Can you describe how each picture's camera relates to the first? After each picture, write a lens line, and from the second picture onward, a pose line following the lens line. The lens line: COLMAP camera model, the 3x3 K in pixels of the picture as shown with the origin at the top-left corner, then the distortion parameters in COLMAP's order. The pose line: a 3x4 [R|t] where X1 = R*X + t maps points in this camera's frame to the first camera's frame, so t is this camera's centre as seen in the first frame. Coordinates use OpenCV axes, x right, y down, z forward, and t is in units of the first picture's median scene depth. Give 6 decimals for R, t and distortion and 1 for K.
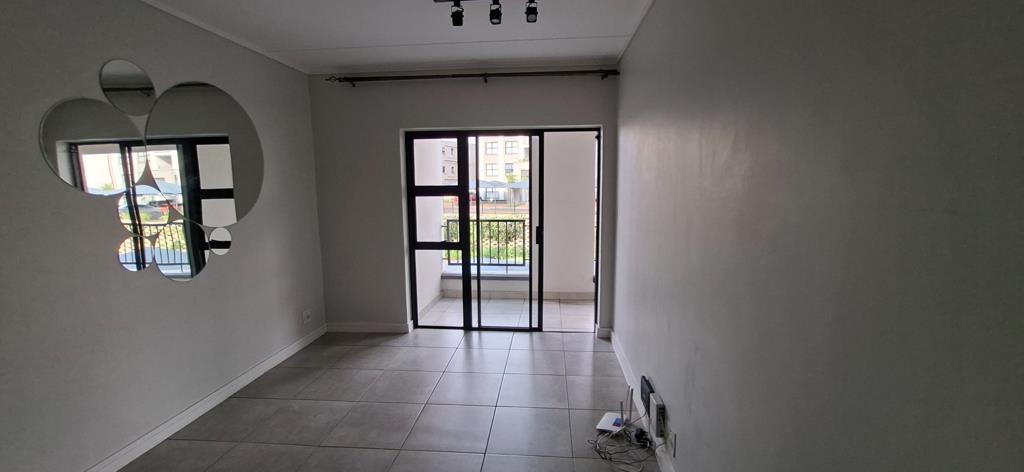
lens RADIAL K [[410.5, 0, 524.1], [0, 410.5, 236.4], [0, 0, 1]] dist [-0.000425, 0.000122]
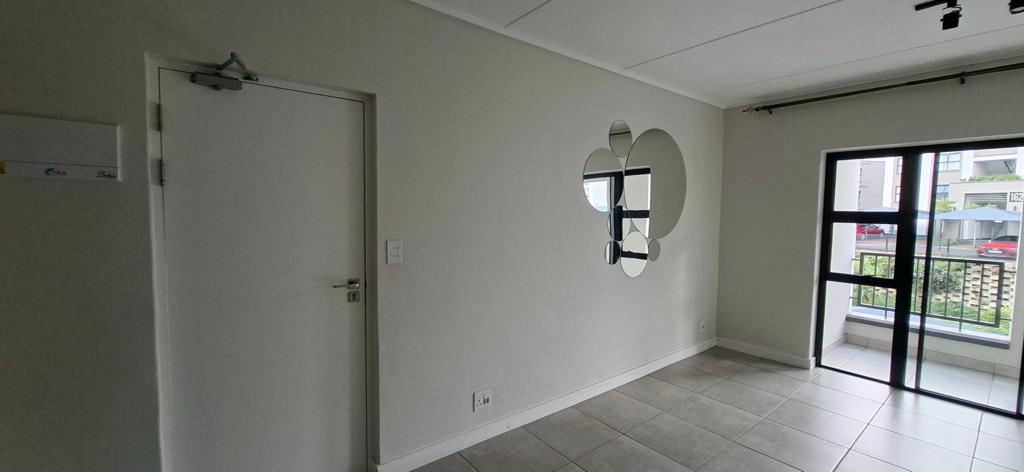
lens RADIAL K [[410.5, 0, 524.1], [0, 410.5, 236.4], [0, 0, 1]] dist [-0.000425, 0.000122]
pose [[0.680569, 0.069193, -0.729409, -0.066973], [-0.113060, 0.993525, -0.011243, 0.021492], [0.723908, 0.090118, 0.683985, -0.124275]]
